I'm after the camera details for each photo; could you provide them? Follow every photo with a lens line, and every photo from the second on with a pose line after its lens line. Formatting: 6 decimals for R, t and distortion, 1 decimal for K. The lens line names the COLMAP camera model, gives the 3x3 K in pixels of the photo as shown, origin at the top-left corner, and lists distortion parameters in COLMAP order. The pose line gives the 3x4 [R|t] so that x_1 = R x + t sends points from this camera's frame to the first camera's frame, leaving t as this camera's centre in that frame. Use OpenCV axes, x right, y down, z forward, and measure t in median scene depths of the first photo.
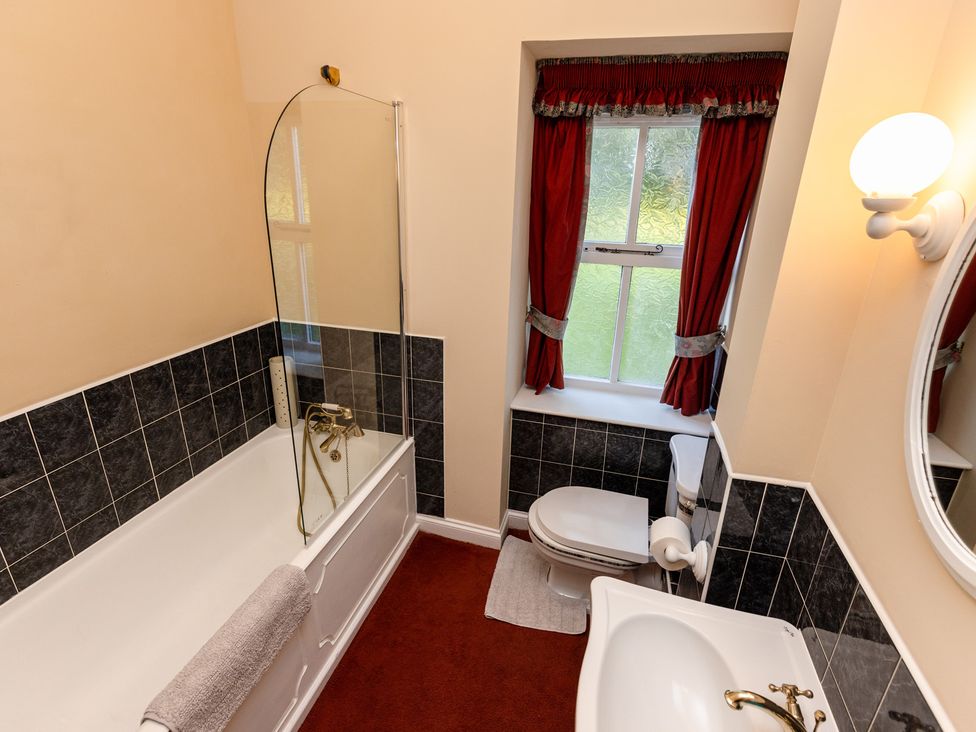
lens RADIAL K [[486.0, 0, 488.0], [0, 486.0, 359.6], [0, 0, 1]] dist [0.002607, -0.003151]
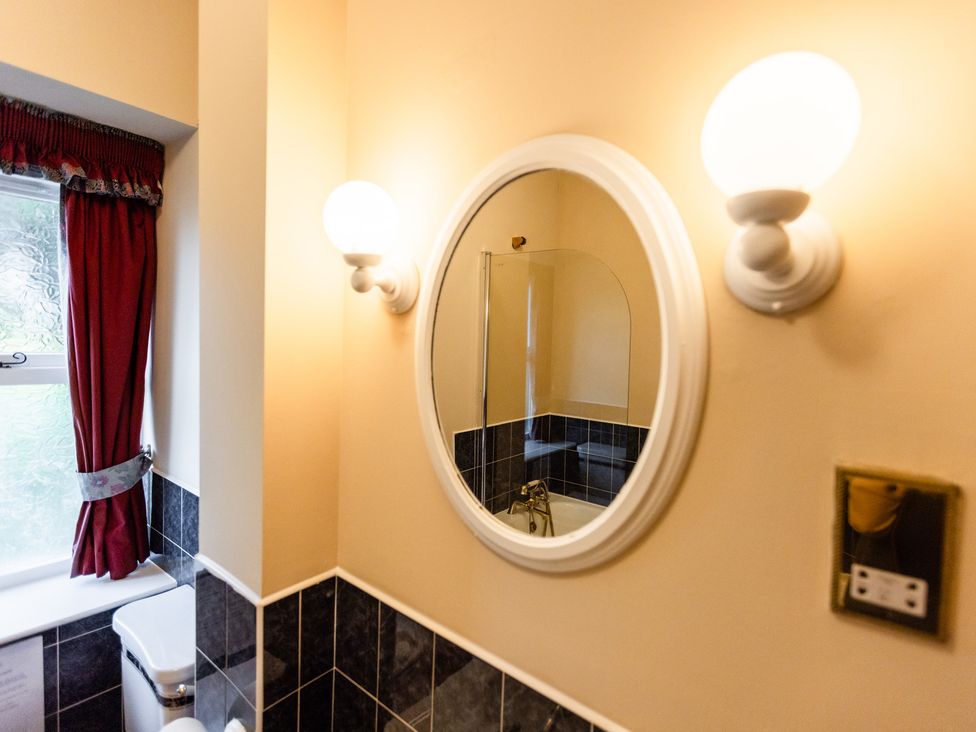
lens RADIAL K [[486.0, 0, 490.0], [0, 486.0, 366.4], [0, 0, 1]] dist [0.002607, -0.003151]
pose [[0.386035, -0.060457, 0.920501, -0.029722], [0.289304, 0.955443, -0.058575, 0.019832], [-0.875945, 0.288917, 0.386325, 0.188800]]
